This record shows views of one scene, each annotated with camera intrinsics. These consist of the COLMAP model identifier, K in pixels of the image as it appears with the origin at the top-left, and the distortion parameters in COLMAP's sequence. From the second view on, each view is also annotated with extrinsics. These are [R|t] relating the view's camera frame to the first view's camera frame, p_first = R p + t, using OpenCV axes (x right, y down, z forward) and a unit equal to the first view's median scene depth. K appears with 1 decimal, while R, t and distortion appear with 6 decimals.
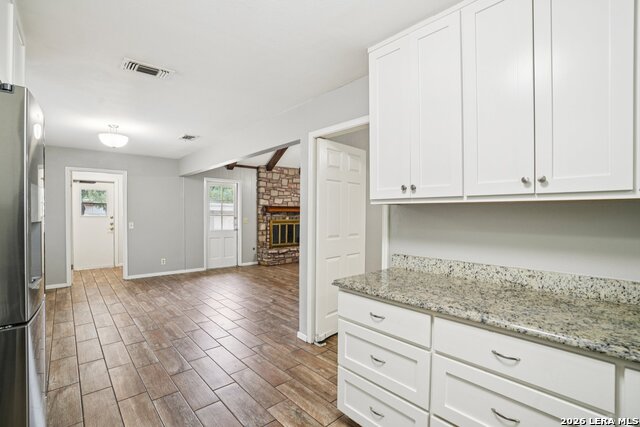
lens RADIAL K [[296.5, 0, 318.8], [0, 296.5, 211.3], [0, 0, 1]] dist [-0.075619, 0.031338]
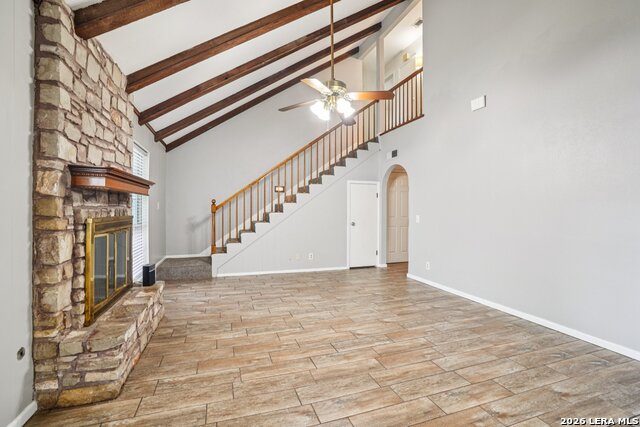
lens RADIAL K [[296.5, 0, 318.8], [0, 296.5, 211.3], [0, 0, 1]] dist [-0.075619, 0.031338]
pose [[0.393283, -0.008150, 0.919381, -0.321815], [-0.004153, 0.999935, 0.010641, 0.017827], [-0.919408, -0.008003, 0.393224, 0.705262]]
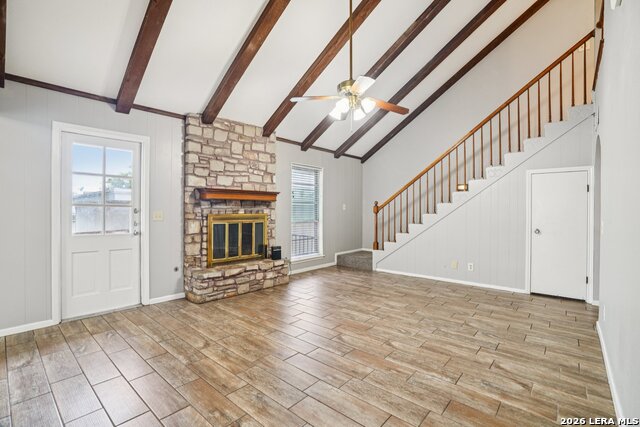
lens RADIAL K [[296.5, 0, 318.8], [0, 296.5, 211.3], [0, 0, 1]] dist [-0.075619, 0.031338]
pose [[0.992285, 0.001440, 0.123968, -0.031299], [-0.002786, 0.999939, 0.010689, 0.016939], [-0.123945, -0.010952, 0.992229, 0.447449]]
